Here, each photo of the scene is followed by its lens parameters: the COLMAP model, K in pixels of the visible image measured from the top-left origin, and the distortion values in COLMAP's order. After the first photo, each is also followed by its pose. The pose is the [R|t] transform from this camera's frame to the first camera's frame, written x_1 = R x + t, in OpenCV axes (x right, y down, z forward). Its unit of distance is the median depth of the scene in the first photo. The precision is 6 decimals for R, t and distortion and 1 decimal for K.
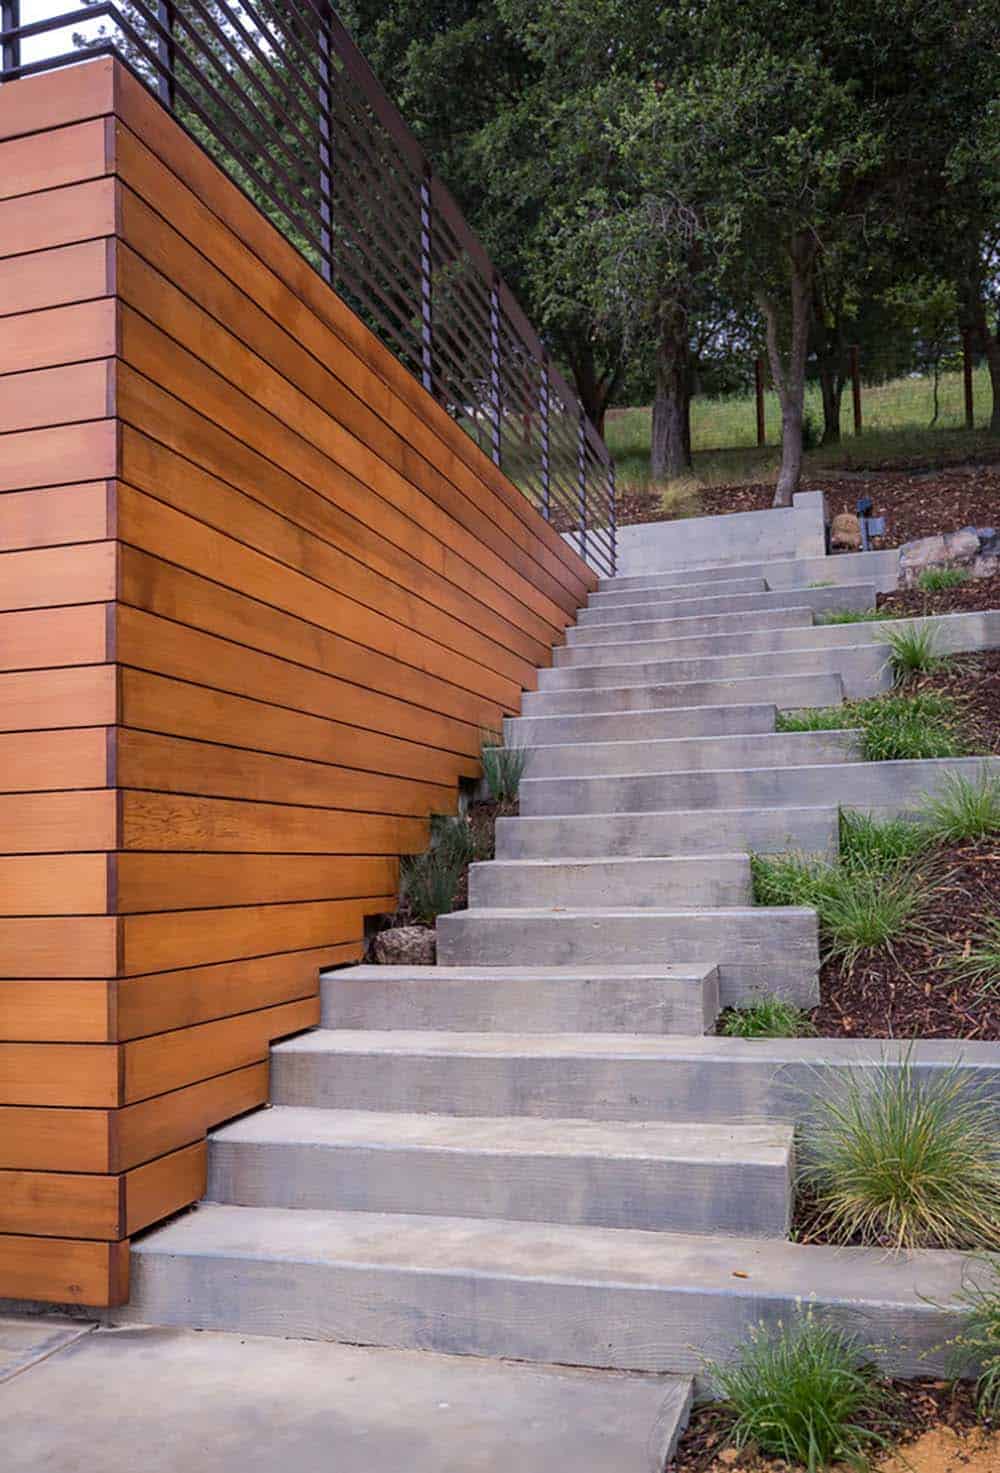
lens RADIAL K [[1522.1, 0, 500.6], [0, 1522.1, 806.2], [0, 0, 1]] dist [0.000372, 0.039850]
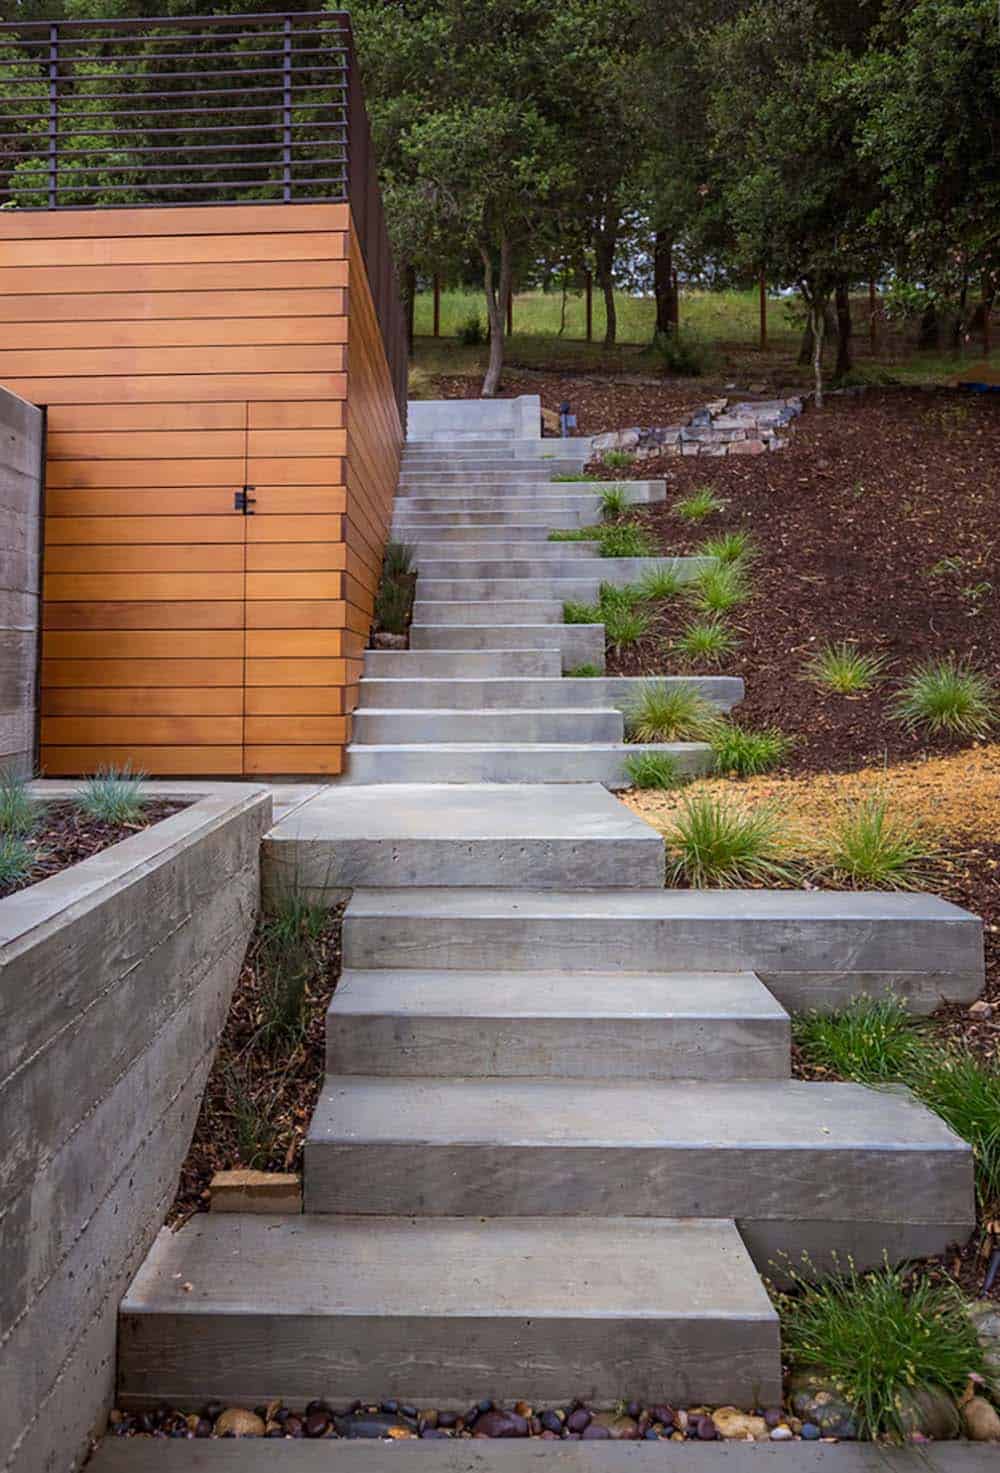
lens RADIAL K [[2064.4, 0, 500.0], [0, 2064.4, 736.5], [0, 0, 1]] dist [0.130765, -0.084280]
pose [[0.932133, 0.021475, 0.361478, -0.724780], [-0.029110, 0.999453, 0.015689, 0.139982], [-0.360943, -0.025147, 0.932249, -1.217491]]
